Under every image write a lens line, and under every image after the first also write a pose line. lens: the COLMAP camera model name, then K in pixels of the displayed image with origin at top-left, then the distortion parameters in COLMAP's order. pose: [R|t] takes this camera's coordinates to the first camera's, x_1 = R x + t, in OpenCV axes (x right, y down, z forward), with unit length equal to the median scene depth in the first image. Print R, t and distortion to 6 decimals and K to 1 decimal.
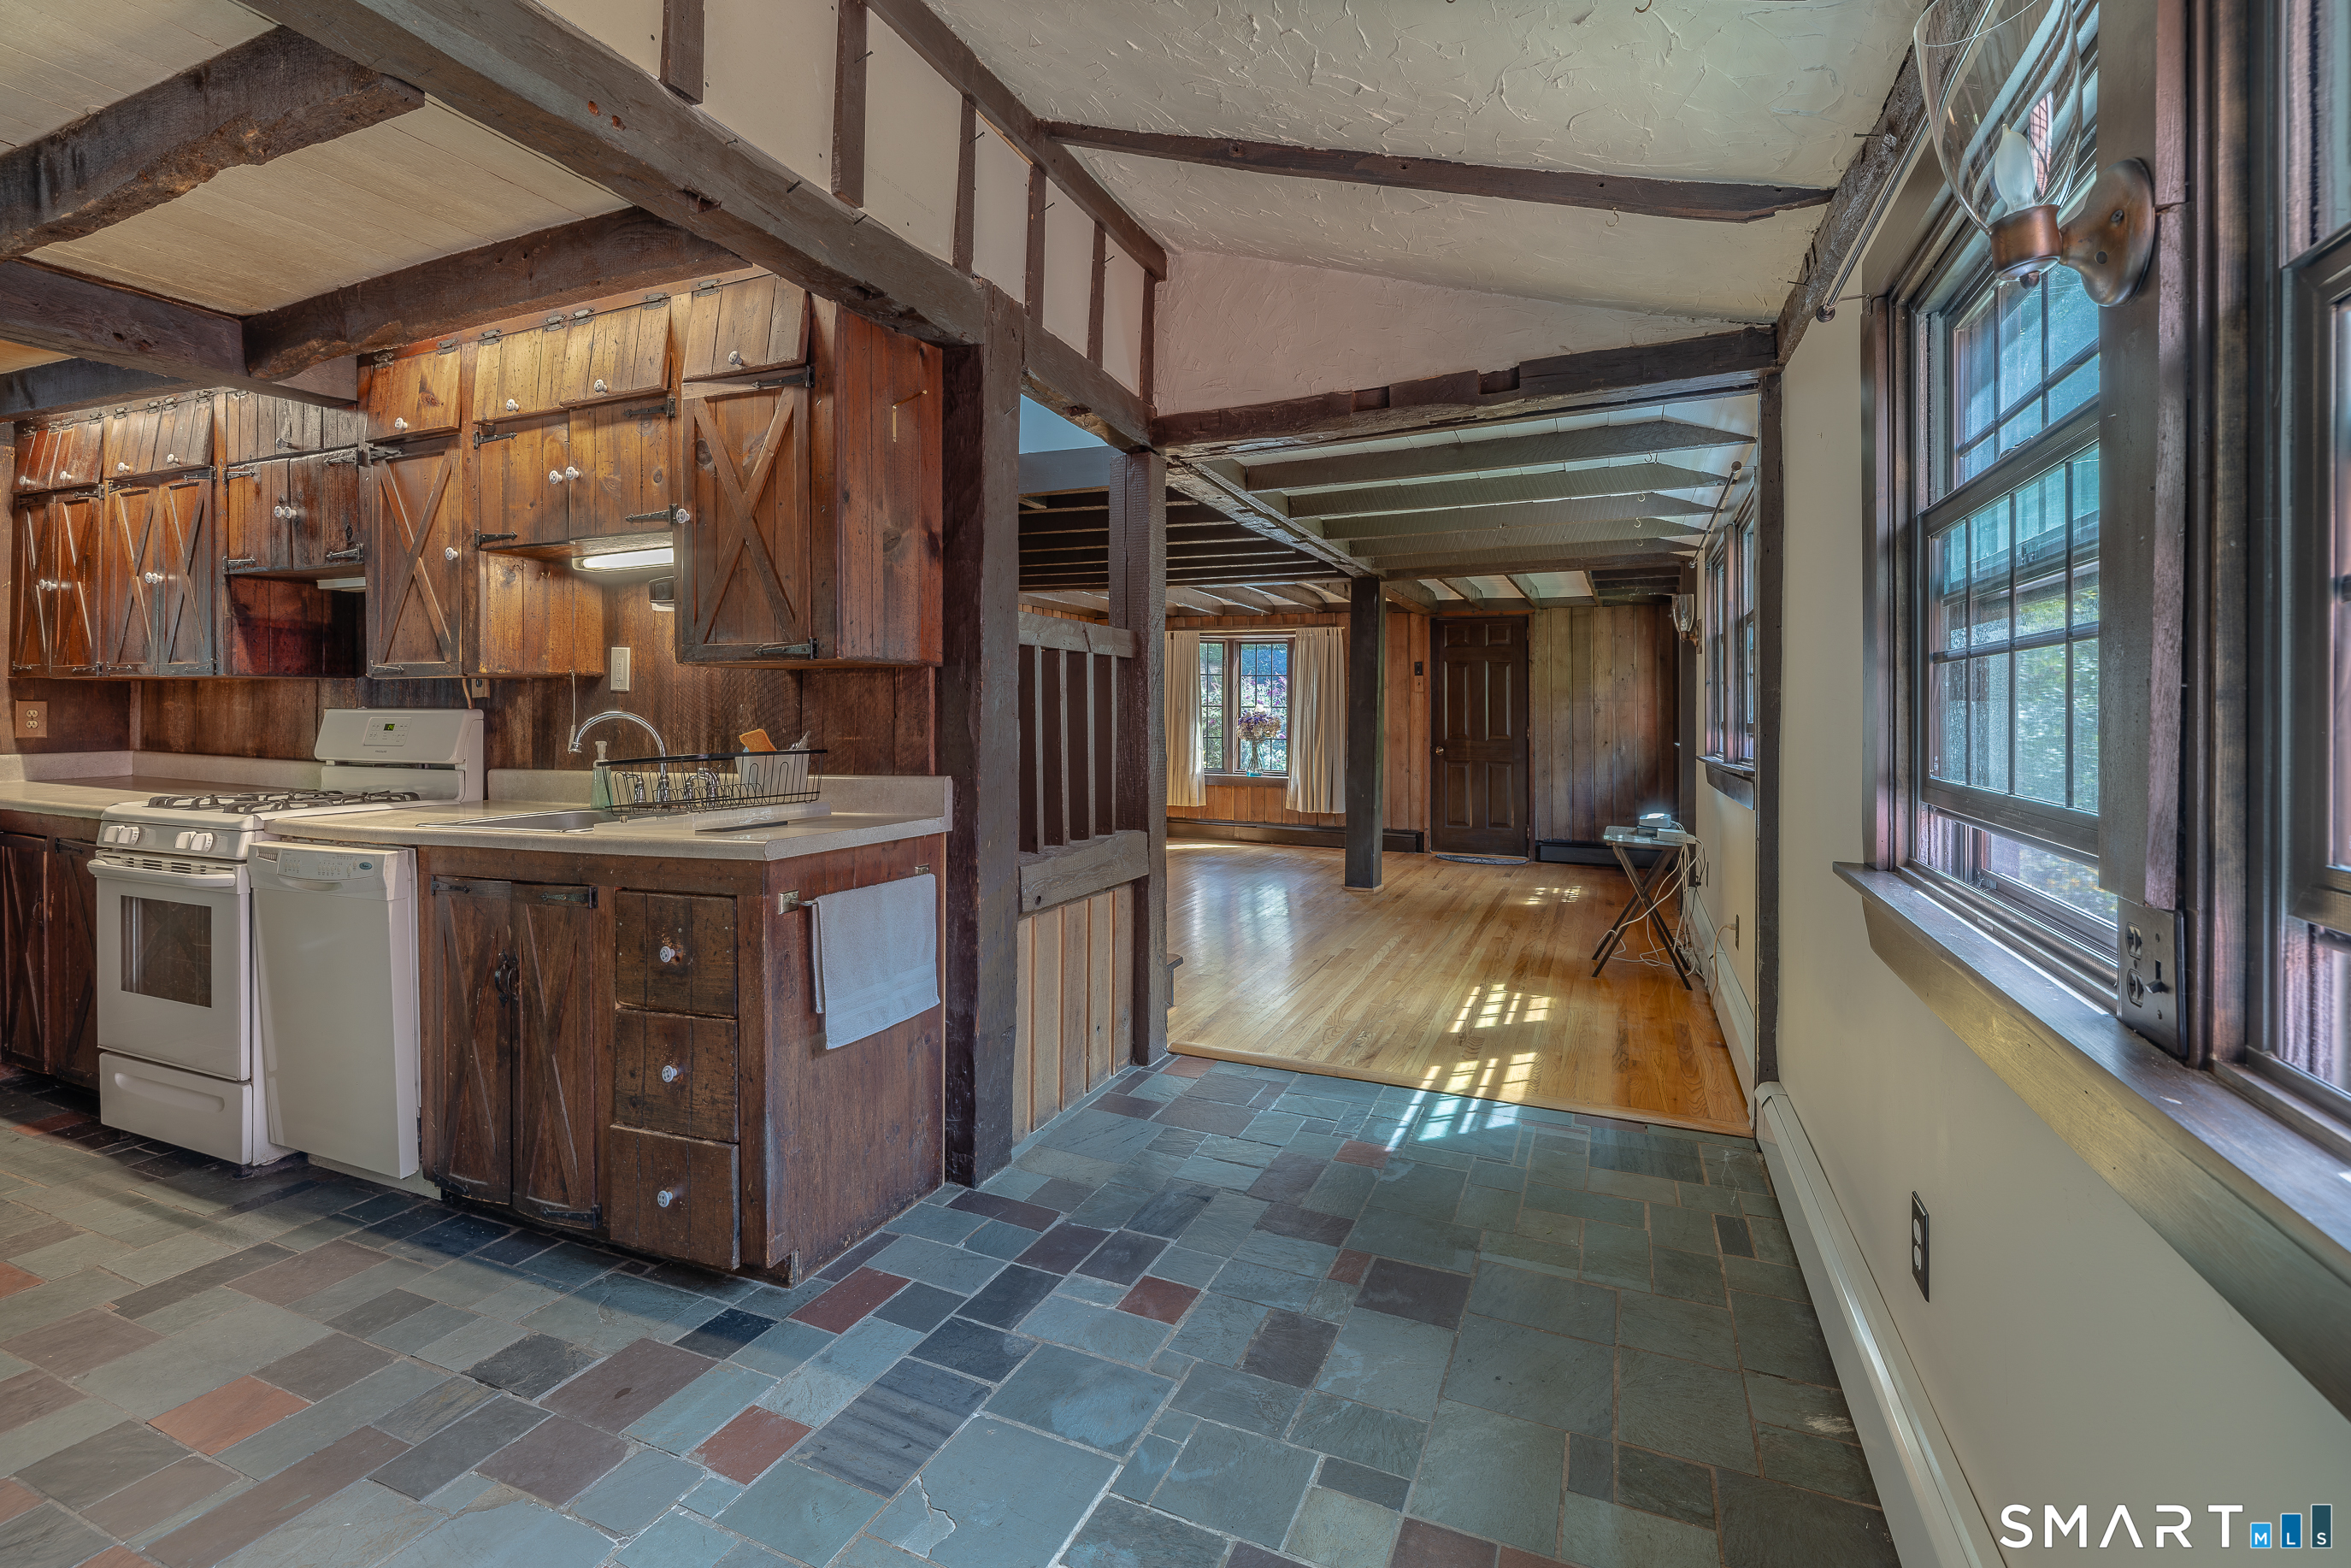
lens RADIAL K [[1017.7, 0, 1173.0], [0, 1017.7, 705.7], [0, 0, 1]] dist [0.000830, 0.000054]
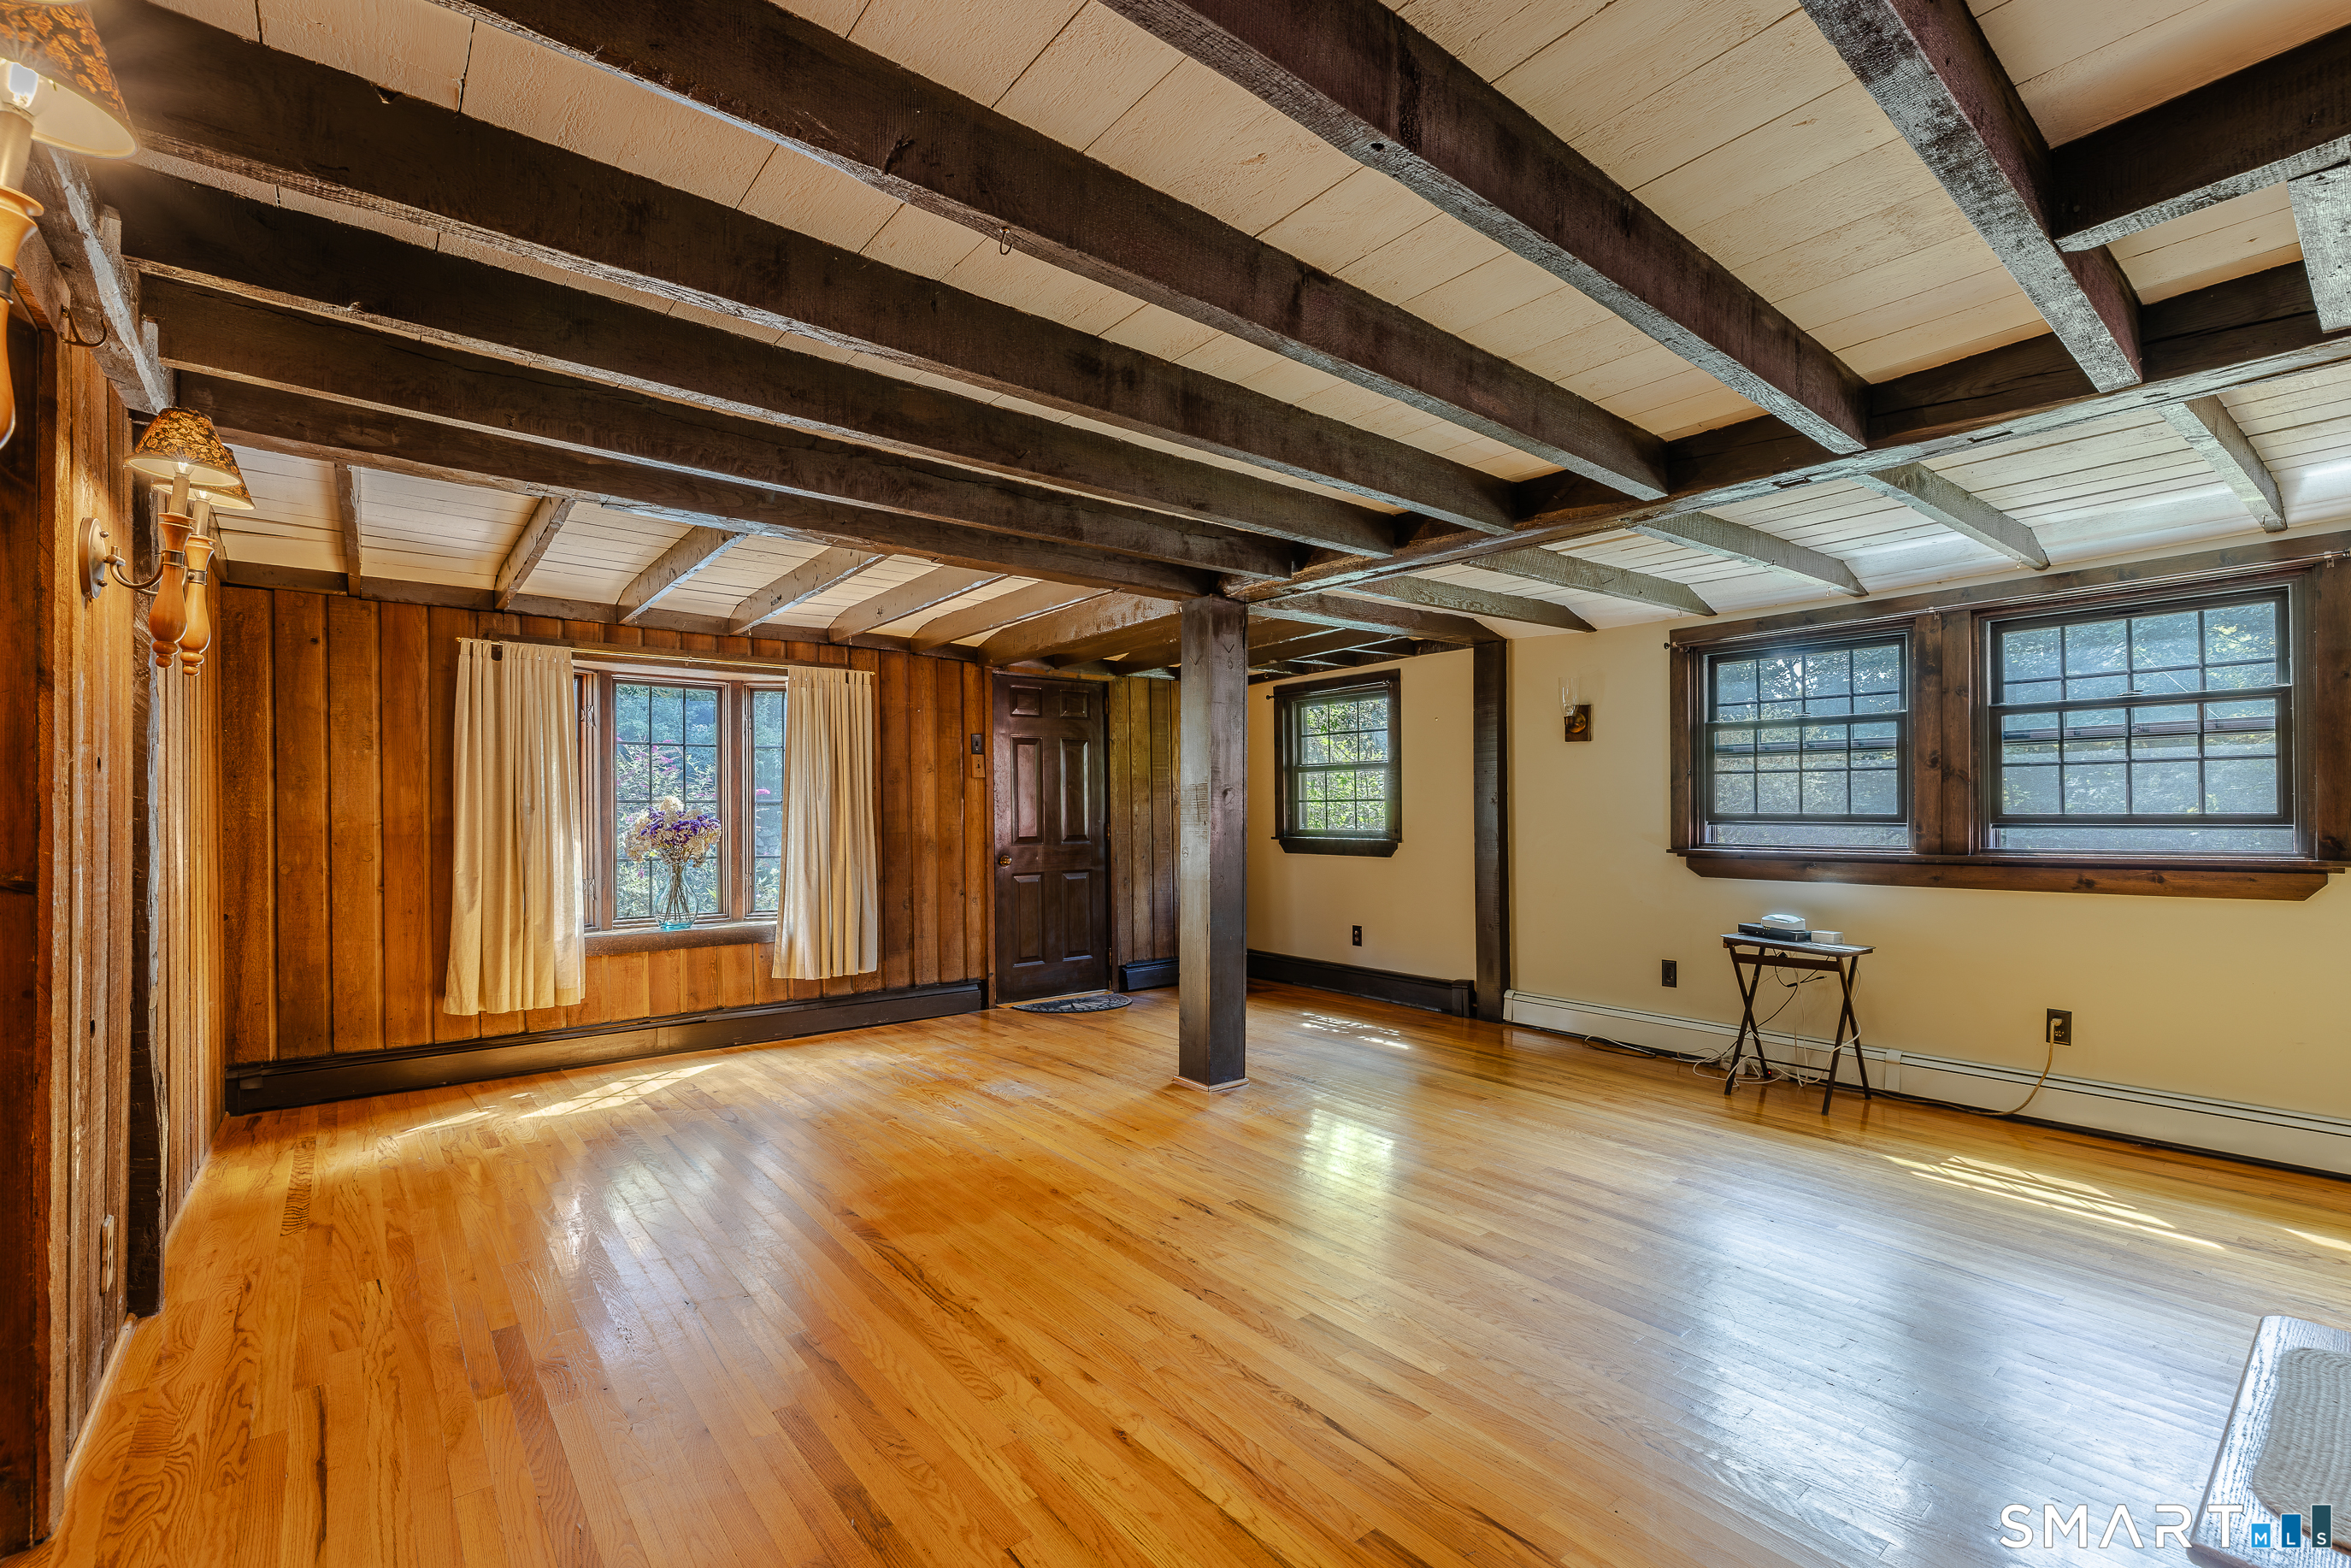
lens RADIAL K [[1014.5, 0, 1175.5], [0, 1014.5, 784.0], [0, 0, 1]] dist [-0.000563, -0.000019]
pose [[0.464277, 0.010491, 0.885628, -0.324163], [0.003009, 0.999905, -0.013423, 0.000392], [-0.885685, 0.008897, 0.464202, 0.593039]]
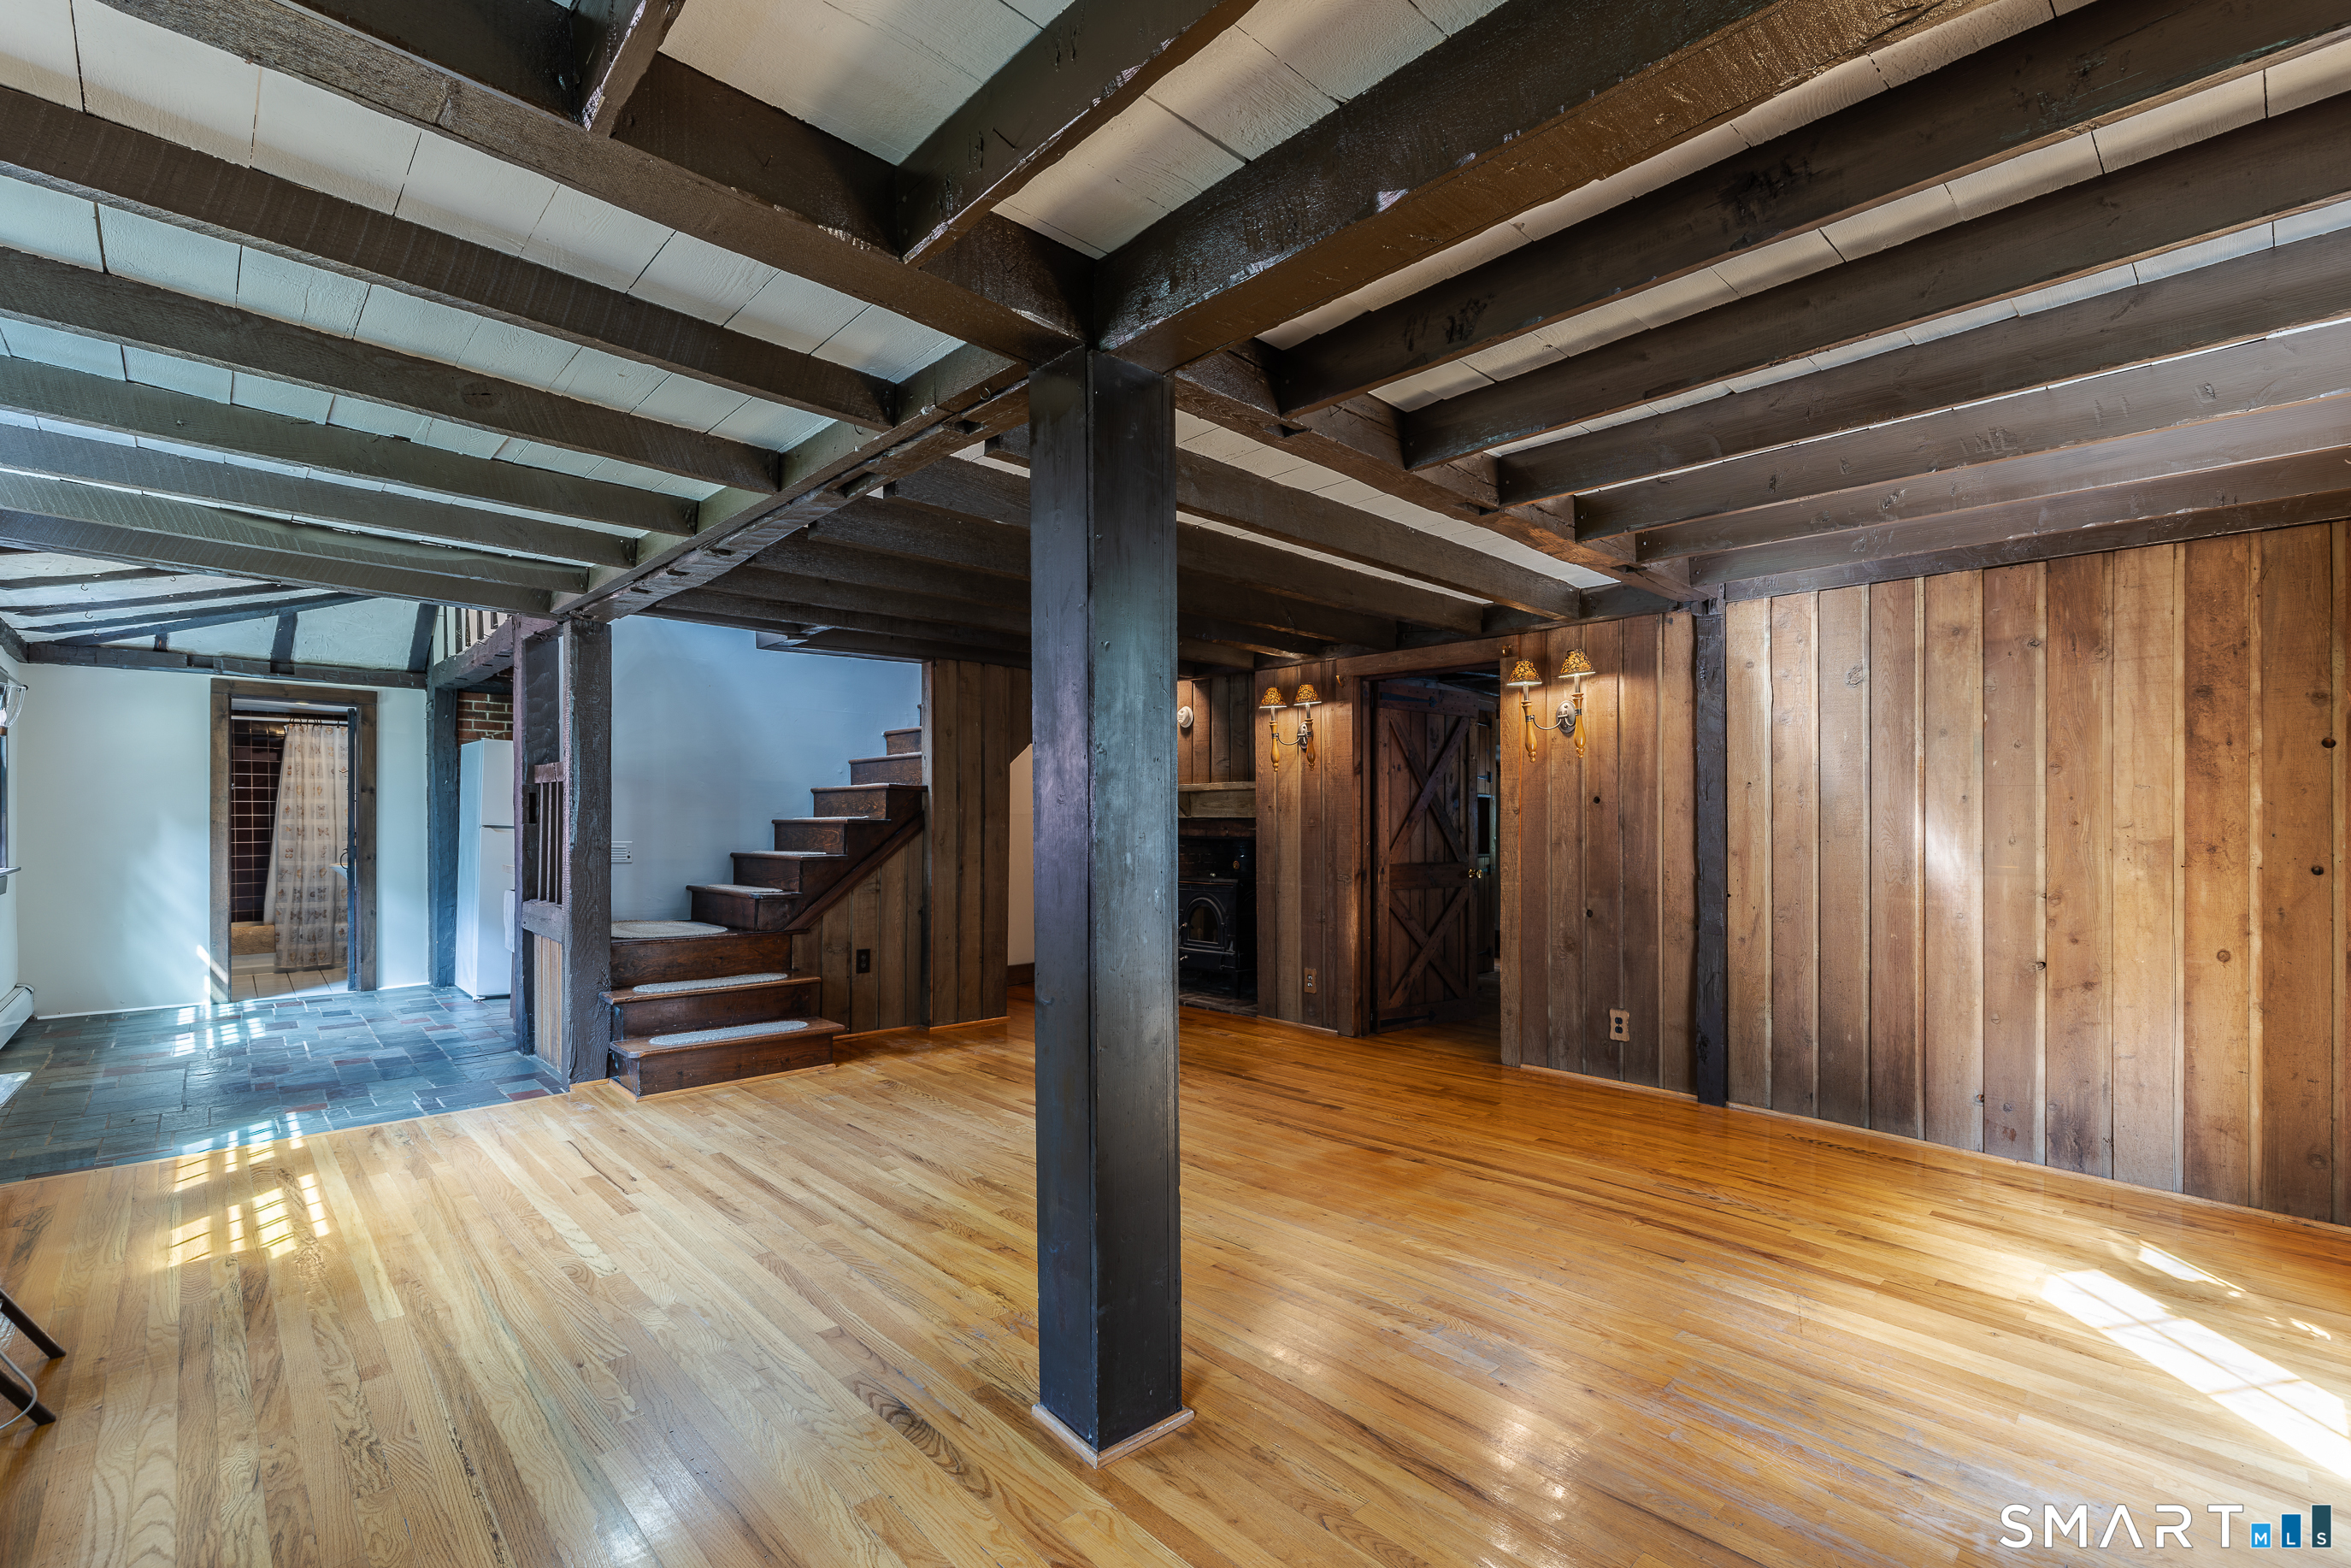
lens RADIAL K [[980.6, 0, 1216.5], [0, 980.6, 827.8], [0, 0, 1]] dist [-0.000764, -0.000550]
pose [[-0.346678, -0.000872, -0.937984, 0.366278], [0.001712, 0.999997, -0.001563, 0.006182], [0.937983, -0.002148, -0.346675, 0.930941]]
